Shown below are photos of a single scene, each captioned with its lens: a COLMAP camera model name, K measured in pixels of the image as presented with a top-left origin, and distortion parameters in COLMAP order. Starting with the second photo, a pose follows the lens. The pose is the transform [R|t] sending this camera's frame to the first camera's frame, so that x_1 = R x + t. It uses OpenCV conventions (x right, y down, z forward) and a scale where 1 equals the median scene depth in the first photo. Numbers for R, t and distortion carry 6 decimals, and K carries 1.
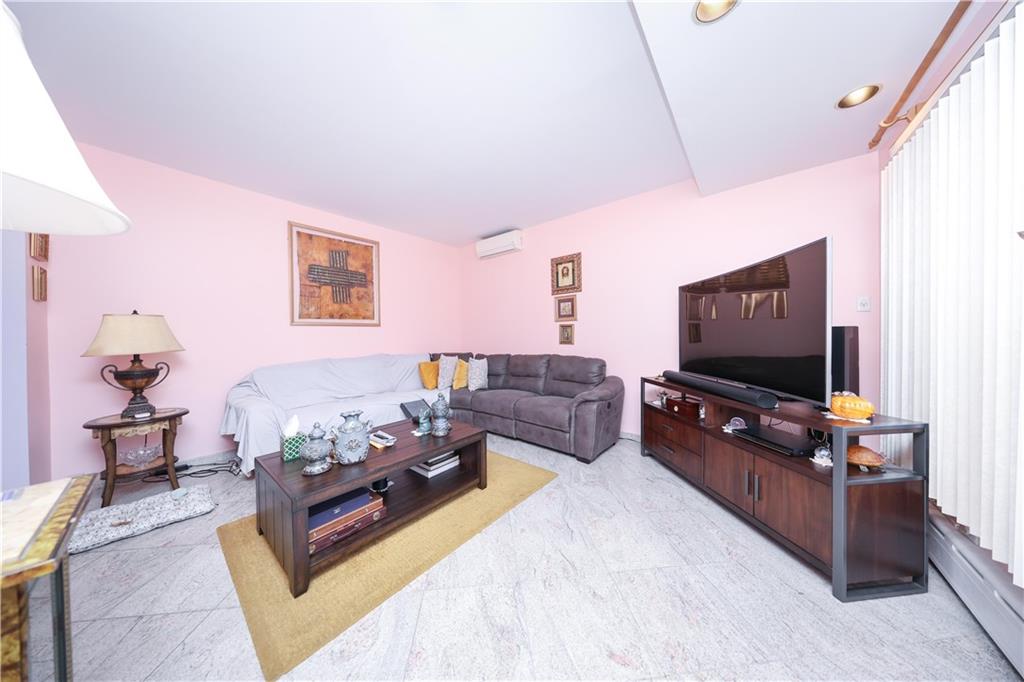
lens RADIAL K [[293.3, 0, 512.0], [0, 293.3, 341.0], [0, 0, 1]] dist [0.000263, -0.000013]
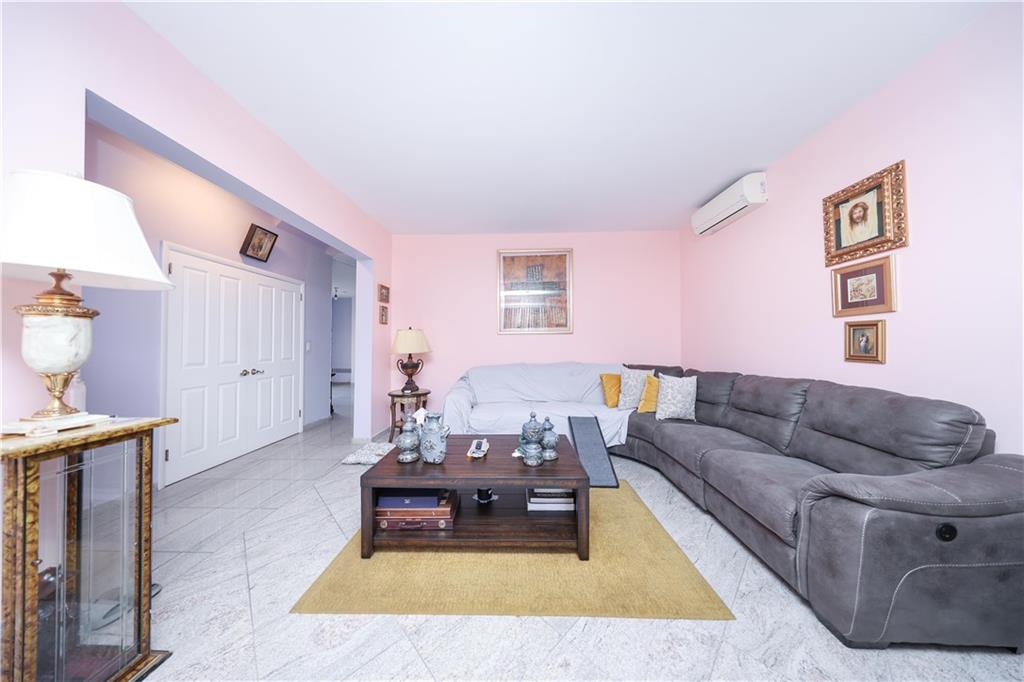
lens RADIAL K [[294.5, 0, 499.3], [0, 294.5, 342.3], [0, 0, 1]] dist [-0.000691, -0.000058]
pose [[0.620194, 0.001782, -0.784446, 0.203190], [-0.018759, 0.999745, -0.012560, -0.004732], [0.784224, 0.022505, 0.620070, 0.238471]]
